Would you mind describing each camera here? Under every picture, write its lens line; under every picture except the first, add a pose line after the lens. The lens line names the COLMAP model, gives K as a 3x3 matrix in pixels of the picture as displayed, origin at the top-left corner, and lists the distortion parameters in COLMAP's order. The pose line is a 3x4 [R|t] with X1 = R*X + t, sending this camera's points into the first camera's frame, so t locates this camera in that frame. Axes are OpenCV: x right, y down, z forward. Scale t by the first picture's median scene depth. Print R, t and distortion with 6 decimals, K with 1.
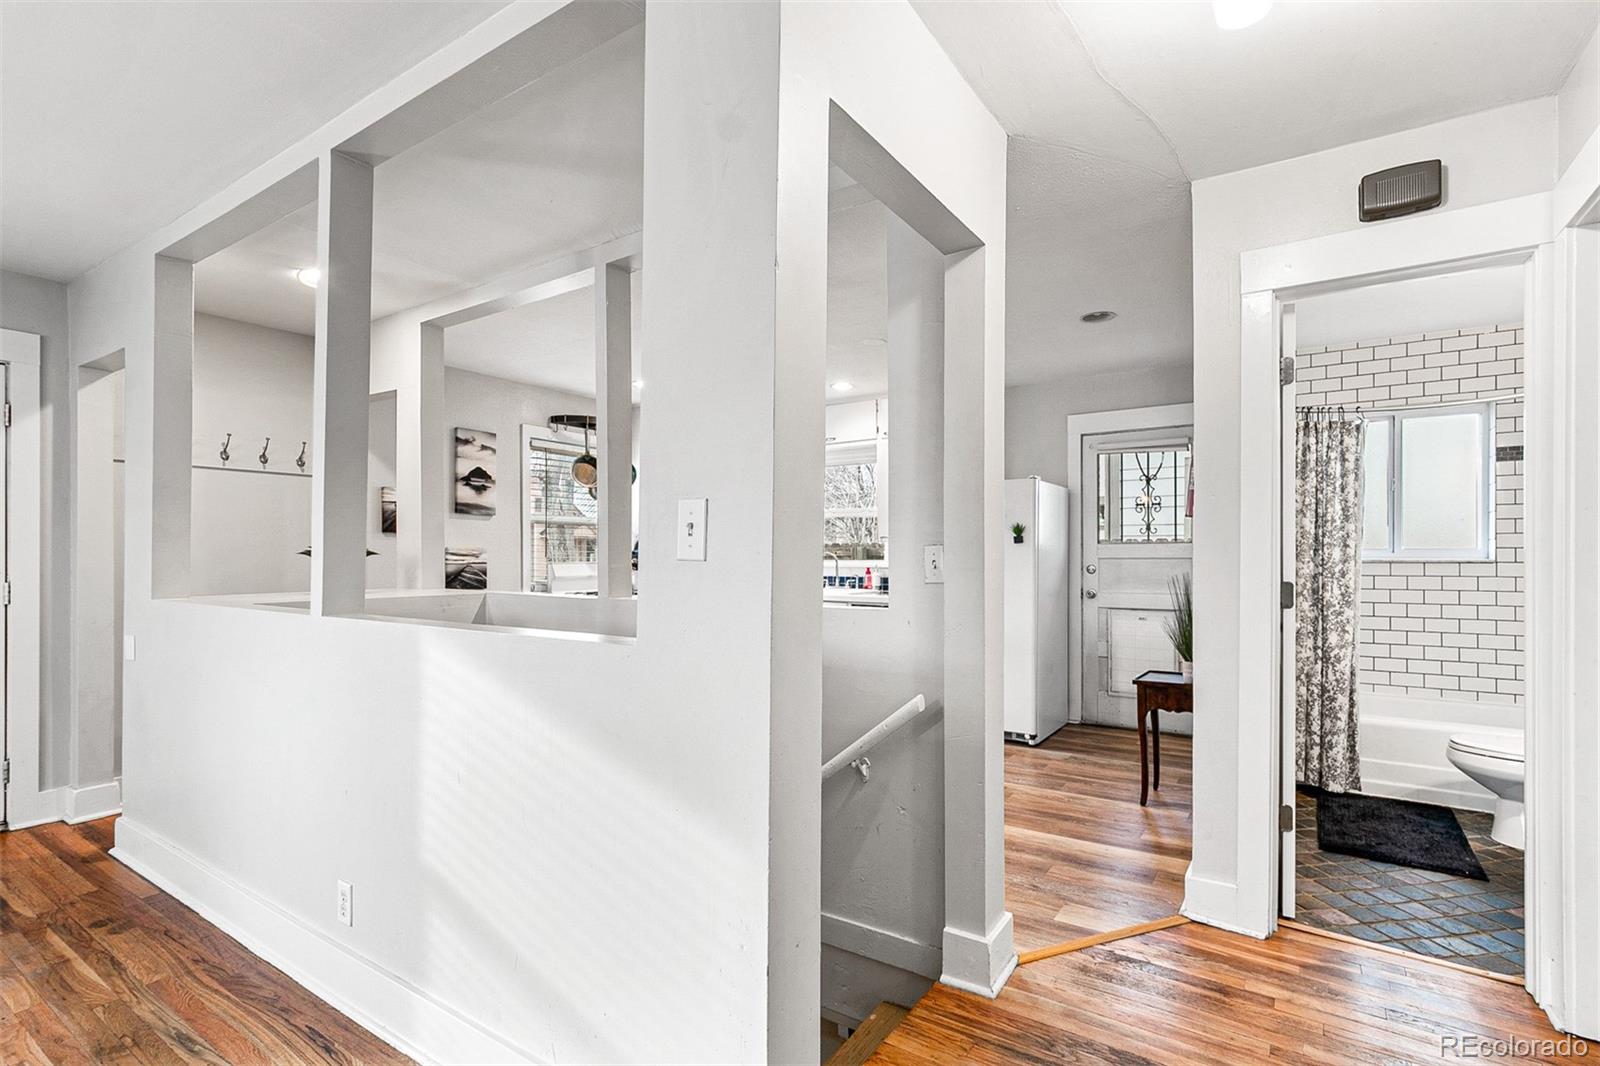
lens RADIAL K [[748.8, 0, 810.7], [0, 748.8, 545.7], [0, 0, 1]] dist [0.003534, -0.002054]
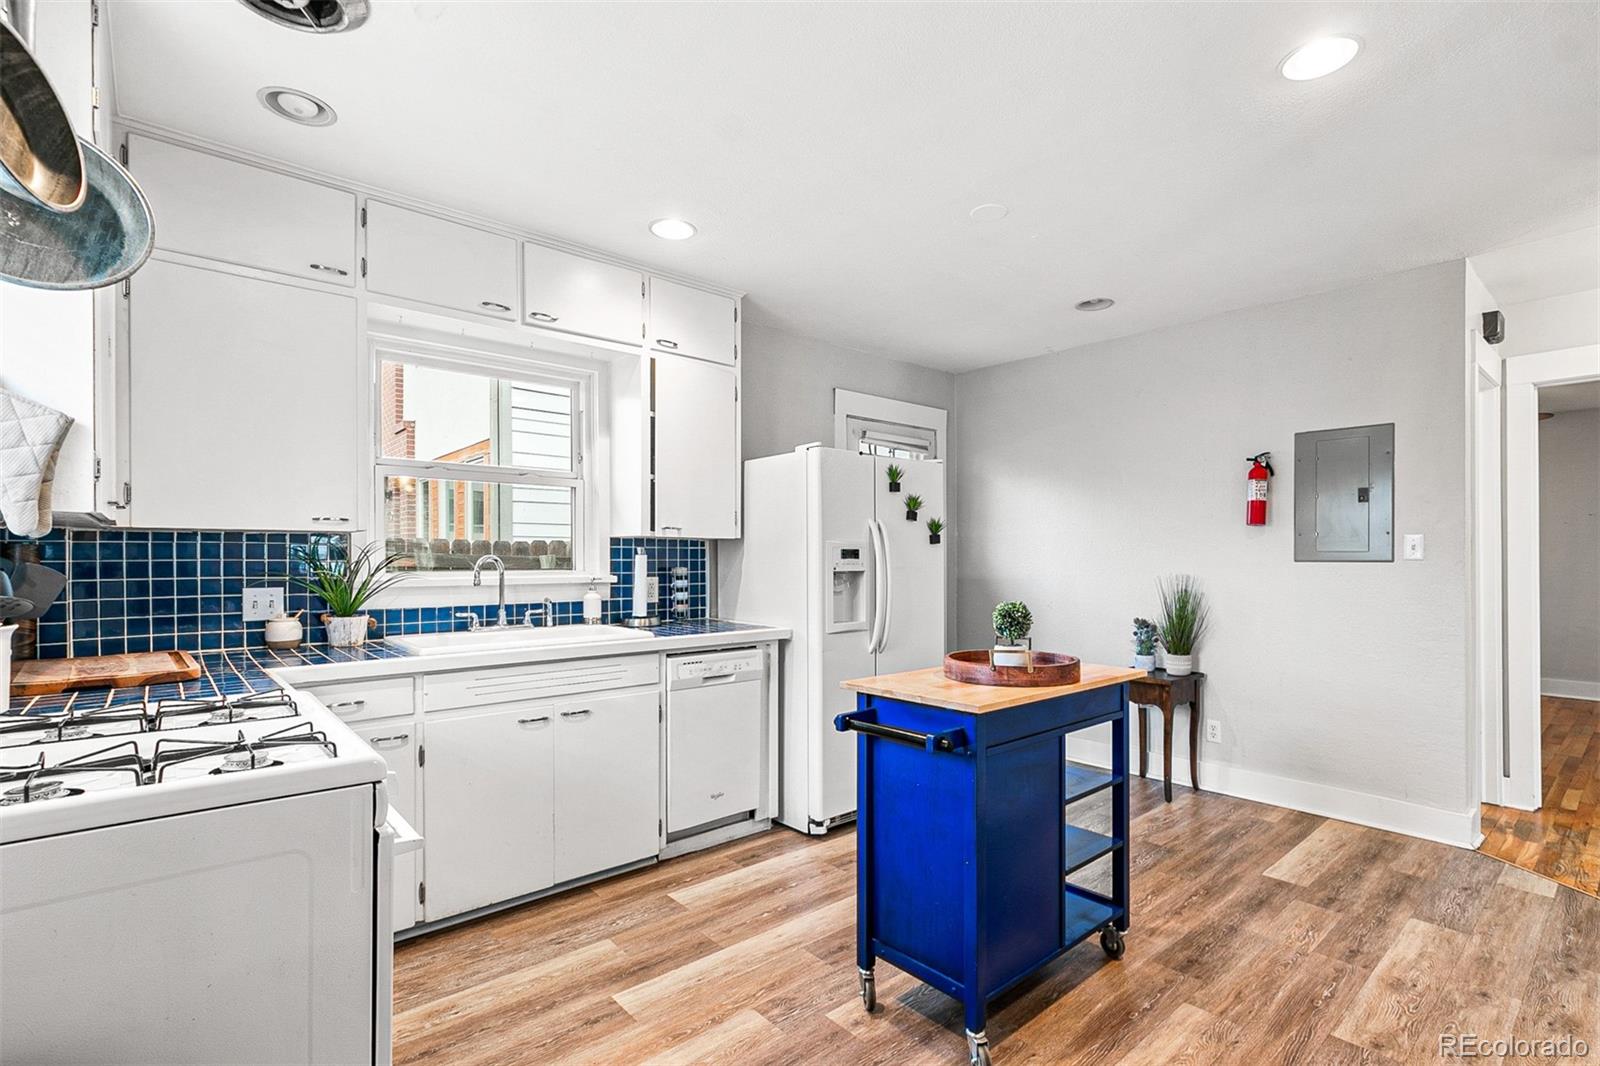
lens RADIAL K [[748.8, 0, 826.3], [0, 748.8, 561.0], [0, 0, 1]] dist [0.003534, -0.002054]
pose [[0.257561, -0.003299, 0.966256, -0.454227], [-0.010028, 0.999931, 0.006087, 0.009980], [-0.966210, -0.011258, 0.257510, 0.828173]]
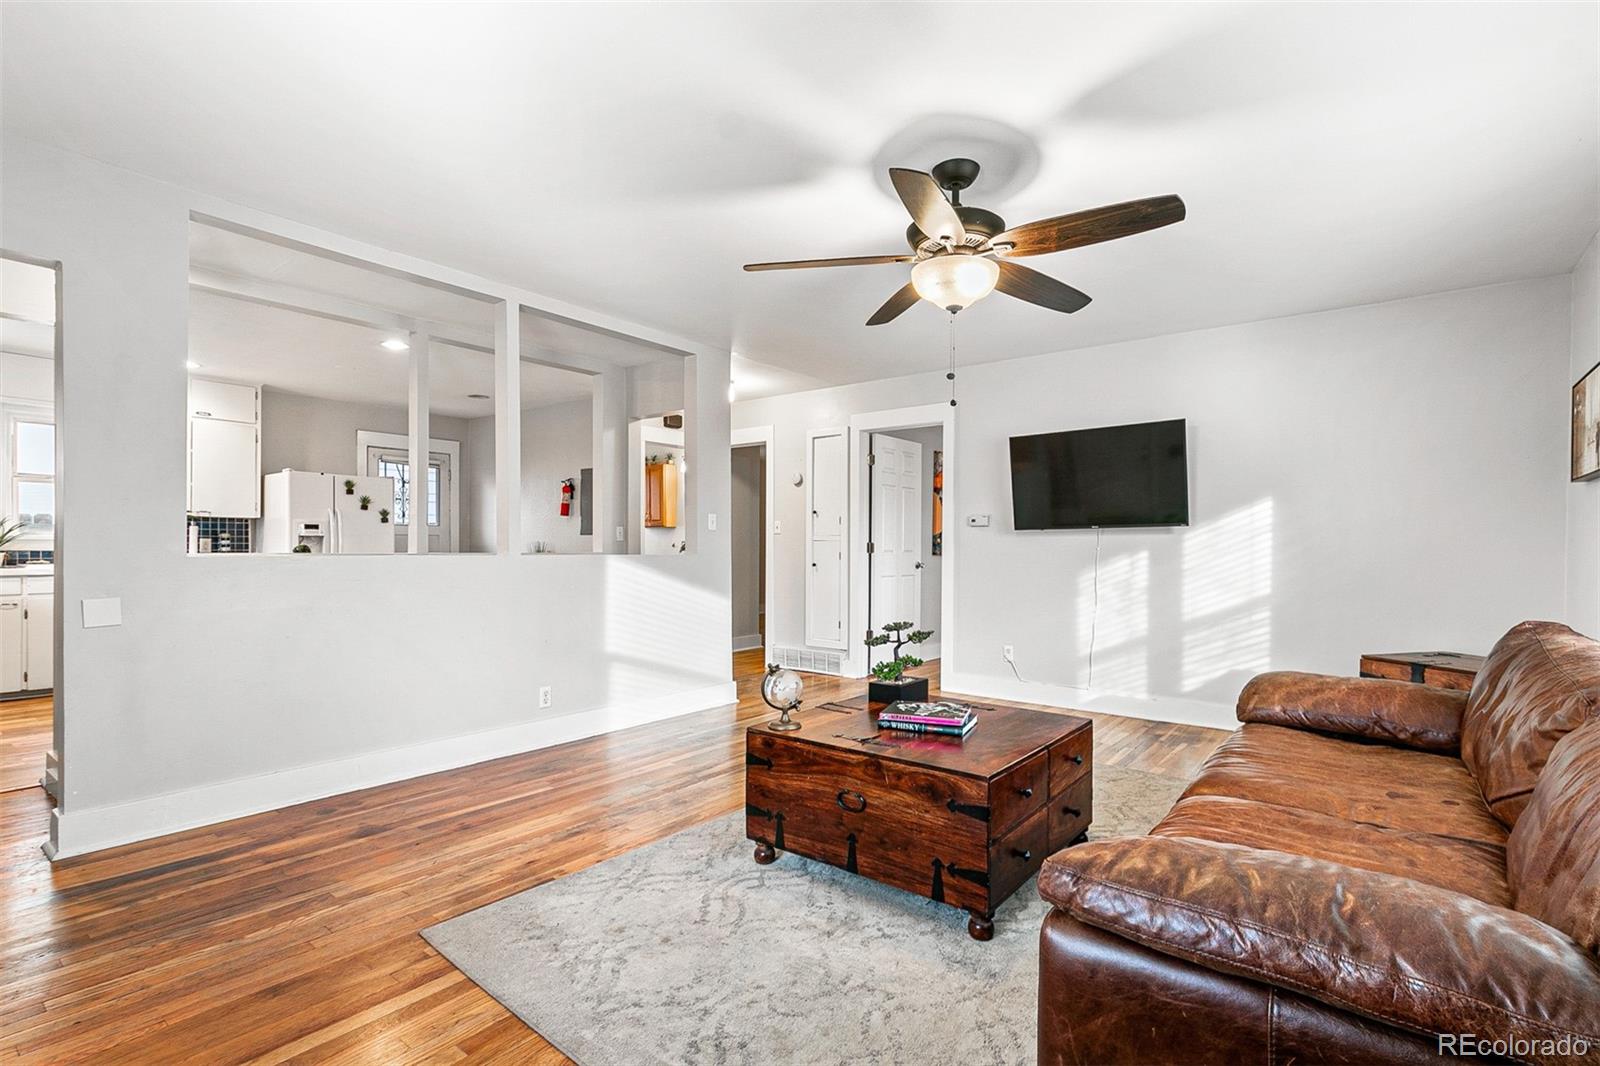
lens RADIAL K [[748.8, 0, 808.0], [0, 748.8, 550.3], [0, 0, 1]] dist [0.003534, -0.002054]
pose [[0.084300, -0.004727, 0.996429, -0.979080], [-0.020582, 0.999767, 0.006484, 0.021360], [-0.996228, -0.021055, 0.084183, 0.069077]]
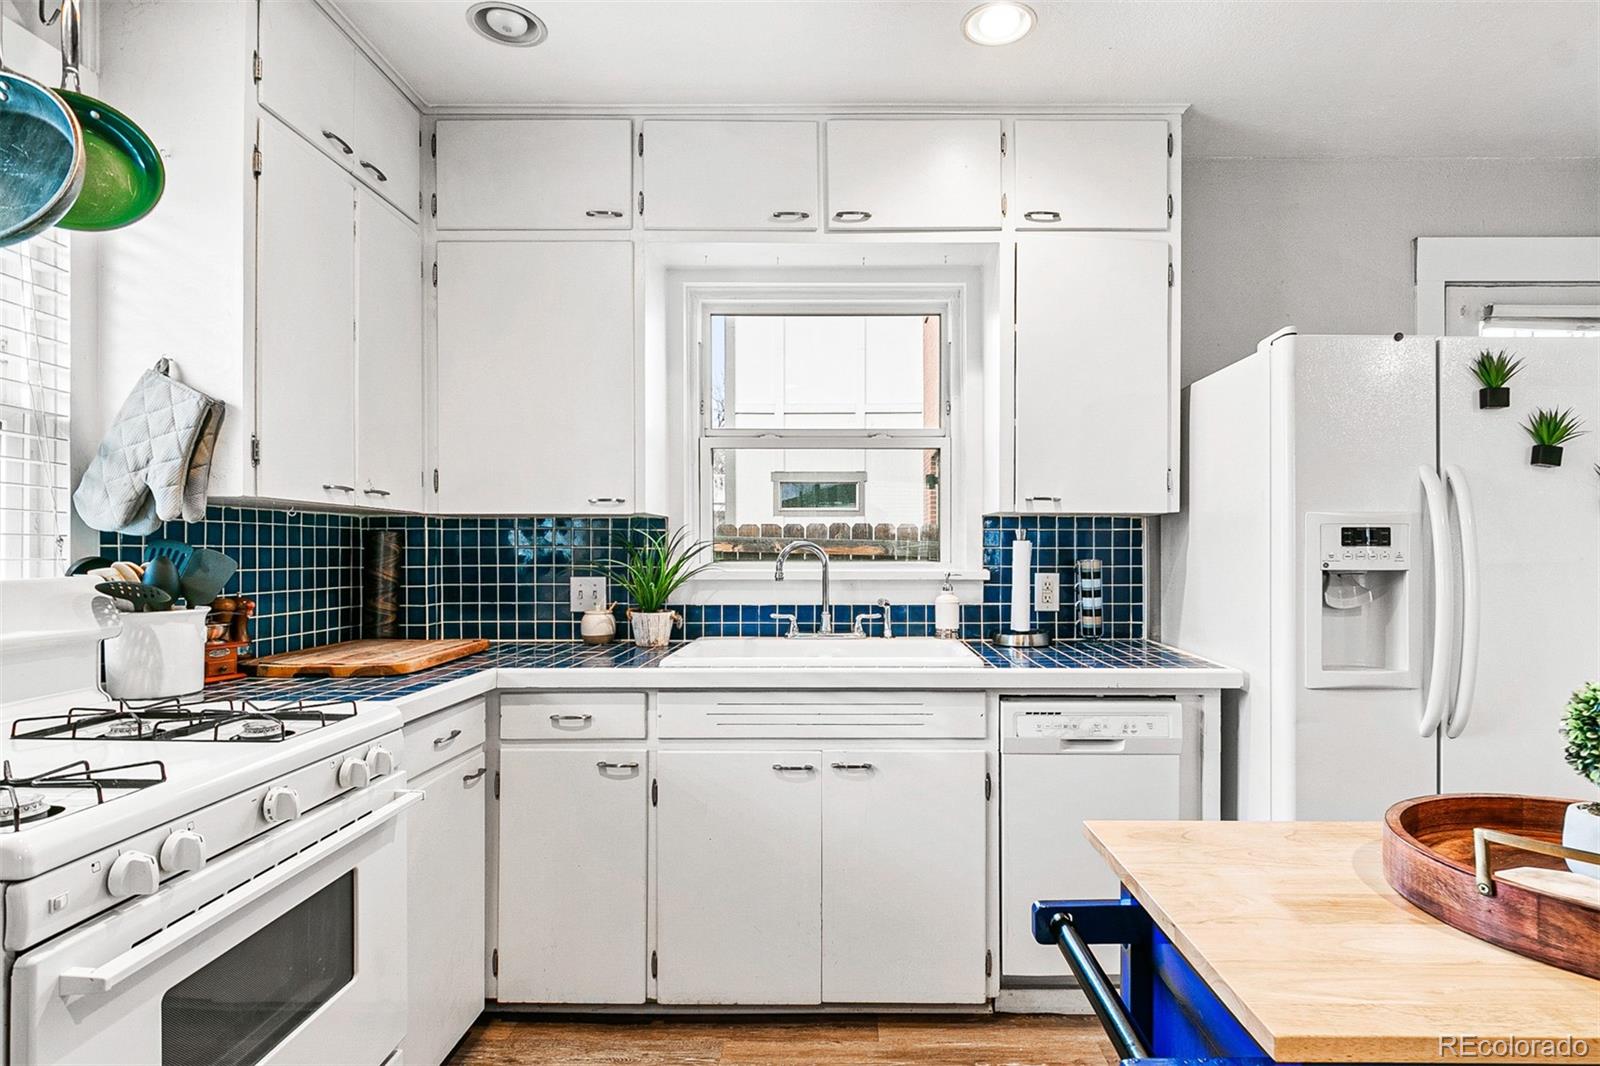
lens RADIAL K [[855.7, 0, 846.5], [0, 855.7, 550.6], [0, 0, 1]] dist [-0.000945, -0.002875]
pose [[0.836906, -0.001691, 0.547344, -0.227253], [-0.006576, 0.999892, 0.013143, 0.010341], [-0.547307, -0.014599, 0.836804, 0.785615]]
